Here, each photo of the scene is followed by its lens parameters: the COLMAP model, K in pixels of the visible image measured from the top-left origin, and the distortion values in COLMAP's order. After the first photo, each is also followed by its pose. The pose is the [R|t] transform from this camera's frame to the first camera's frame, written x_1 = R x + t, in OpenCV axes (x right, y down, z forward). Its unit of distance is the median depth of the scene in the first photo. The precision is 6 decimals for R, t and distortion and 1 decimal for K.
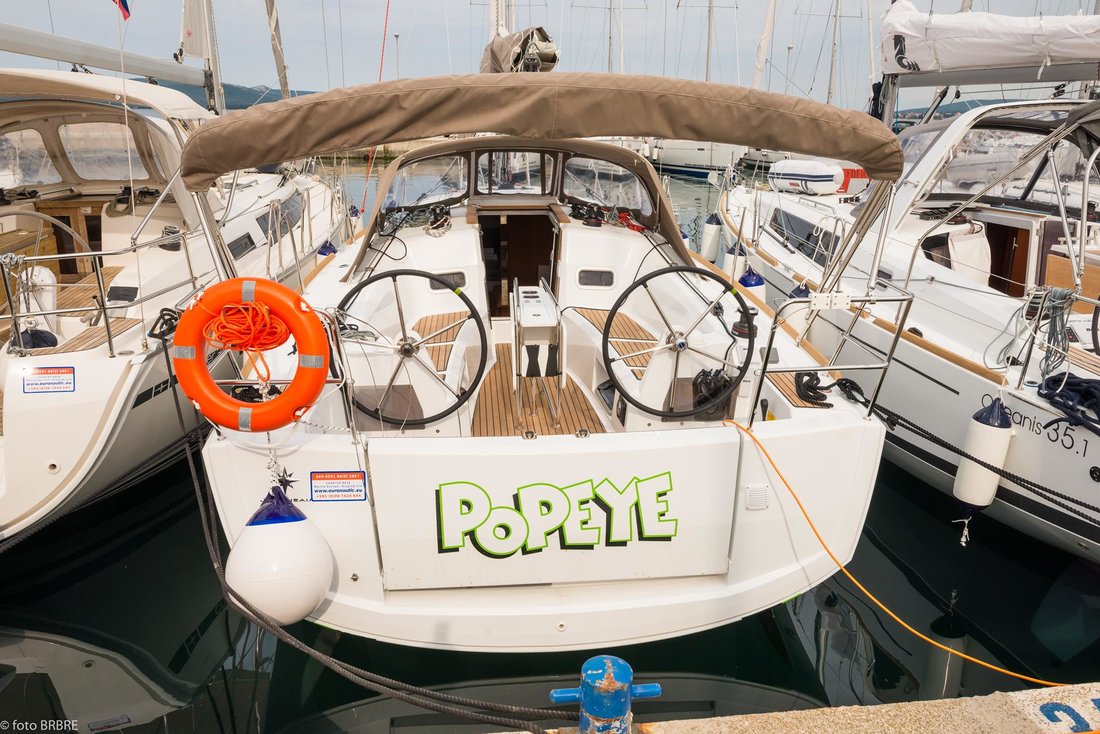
lens RADIAL K [[828.3, 0, 550.0], [0, 828.3, 367.0], [0, 0, 1]] dist [-0.004129, -0.062153]
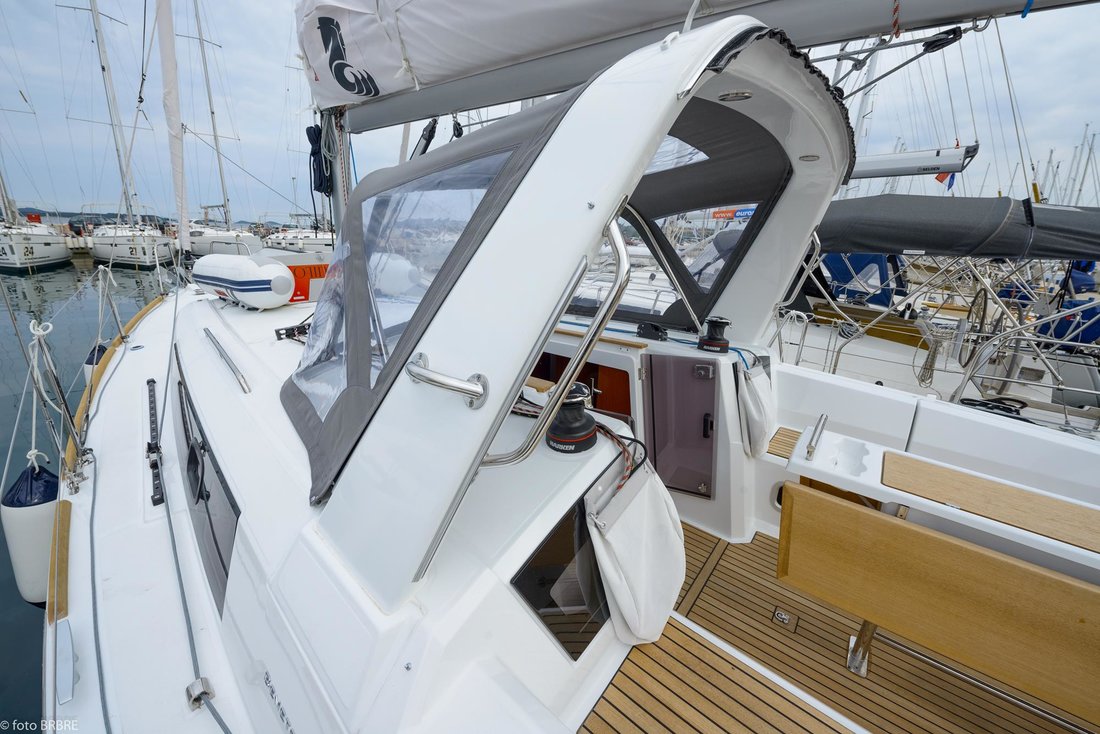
lens RADIAL K [[438.4, 0, 547.3], [0, 438.4, 363.7], [0, 0, 1]] dist [-0.002173, -0.000338]
pose [[0.731943, -0.186196, 0.655432, 0.544682], [0.178548, 0.980737, 0.079218, -0.326667], [-0.657556, 0.059044, 0.751088, 1.274396]]
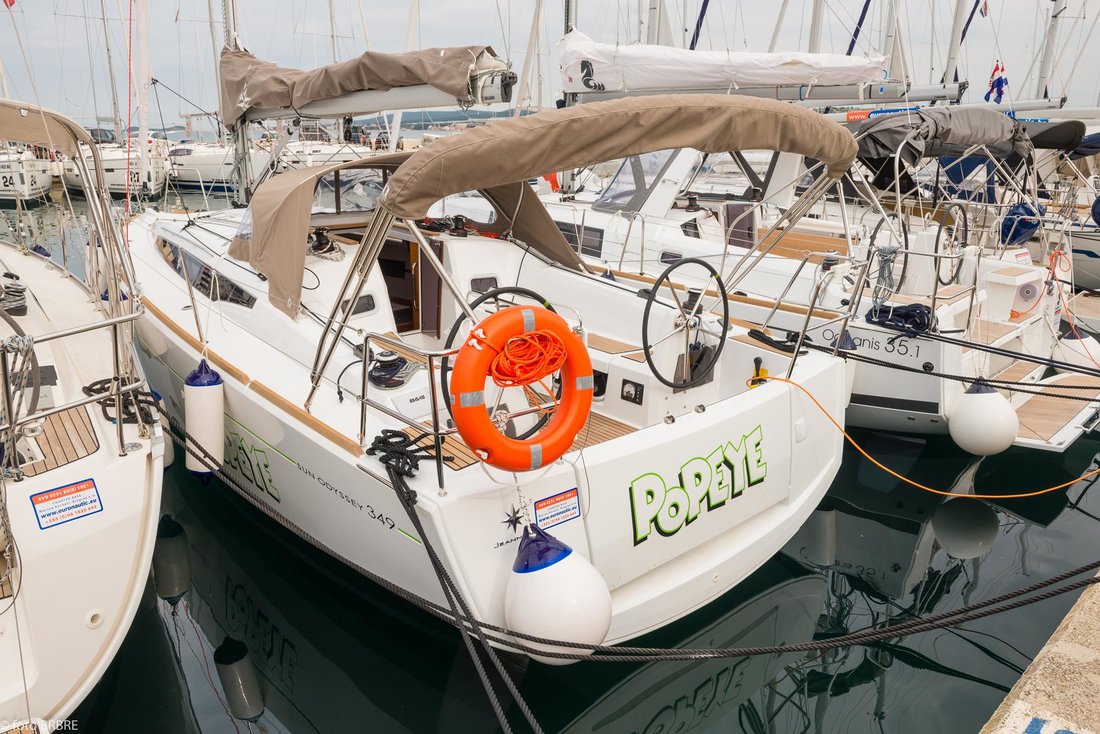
lens RADIAL K [[789.5, 0, 545.6], [0, 789.5, 367.3], [0, 0, 1]] dist [-0.056795, -0.001735]
pose [[0.812374, -0.173394, 0.556762, -0.617345], [0.172273, 0.983516, 0.054935, -0.061414], [-0.557110, 0.051287, 0.828854, 0.183124]]
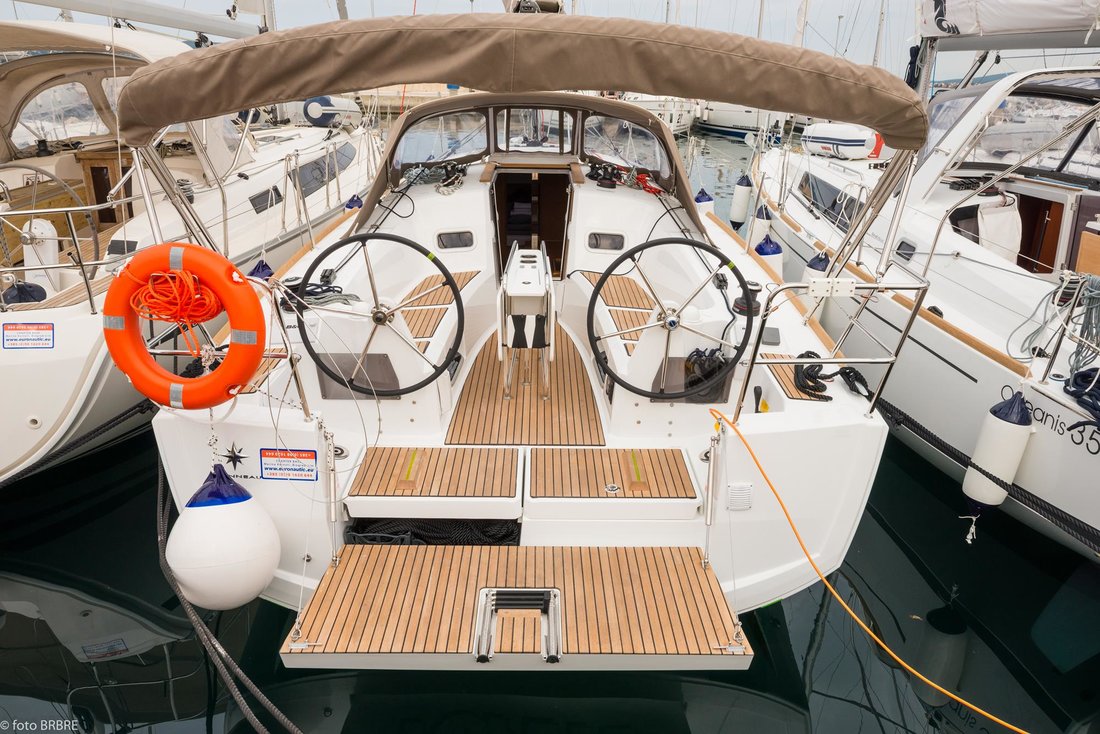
lens RADIAL K [[741.5, 0, 551.4], [0, 741.5, 358.8], [0, 0, 1]] dist [-0.023560, -0.035421]
pose [[0.996778, 0.040386, -0.069307, 0.079249], [-0.035497, 0.996889, 0.070372, -0.038462], [0.071934, -0.067685, 0.995110, 0.154808]]
